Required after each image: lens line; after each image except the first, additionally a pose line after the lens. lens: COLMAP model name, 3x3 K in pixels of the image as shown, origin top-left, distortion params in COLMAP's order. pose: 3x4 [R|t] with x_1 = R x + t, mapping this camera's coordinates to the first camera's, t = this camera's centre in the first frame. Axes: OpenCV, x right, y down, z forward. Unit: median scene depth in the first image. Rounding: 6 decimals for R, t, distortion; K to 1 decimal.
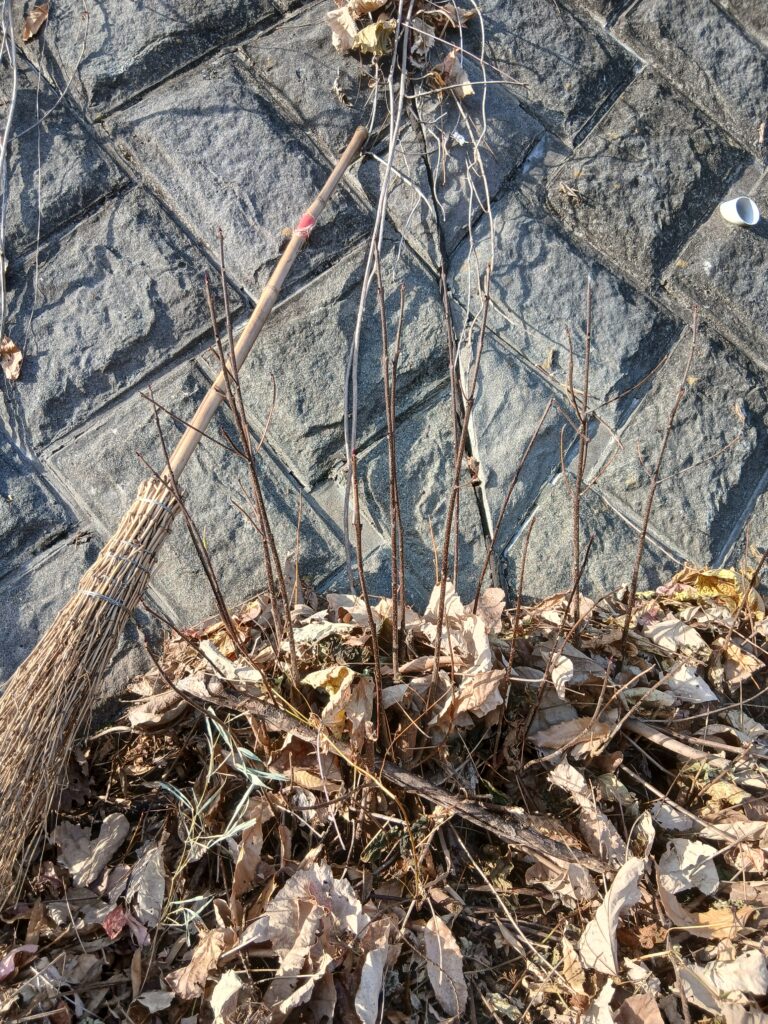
lens RADIAL K [[780.6, 0, 387.7], [0, 780.6, 508.4], [0, 0, 1]] dist [0.098446, -0.178454]
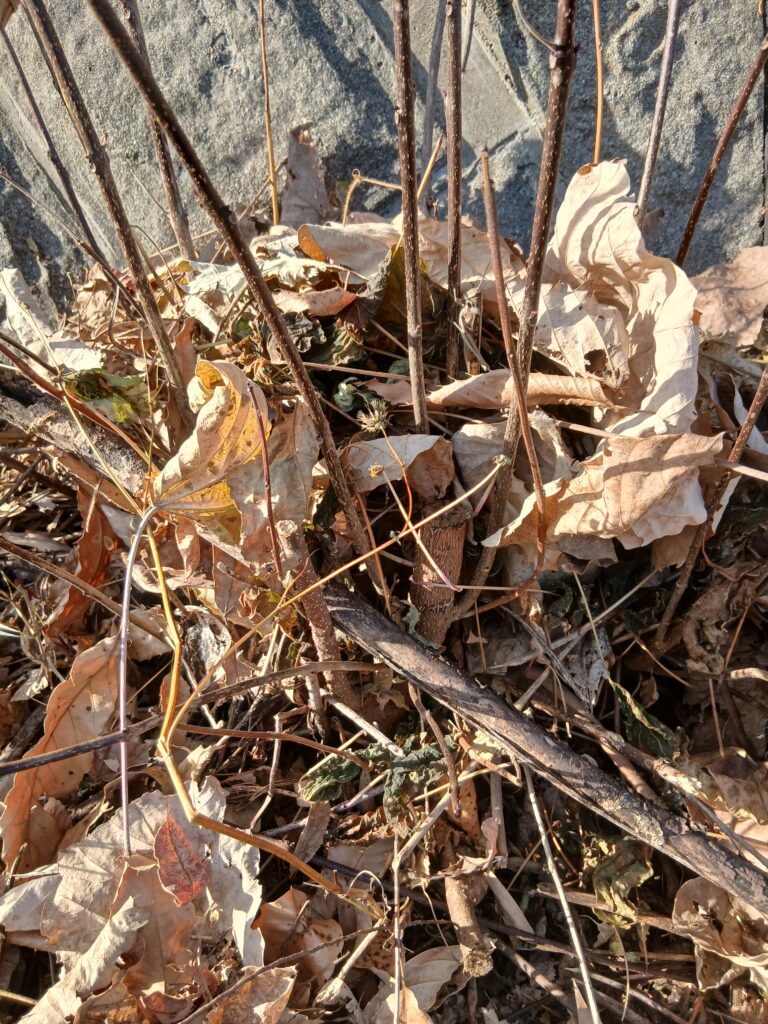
lens RADIAL K [[780.6, 0, 387.7], [0, 780.6, 508.4], [0, 0, 1]] dist [0.098446, -0.178454]
pose [[0.946874, 0.167774, -0.274375, 0.108191], [-0.062413, 0.932784, 0.354991, 0.123178], [0.315491, -0.319007, 0.893700, 0.637307]]
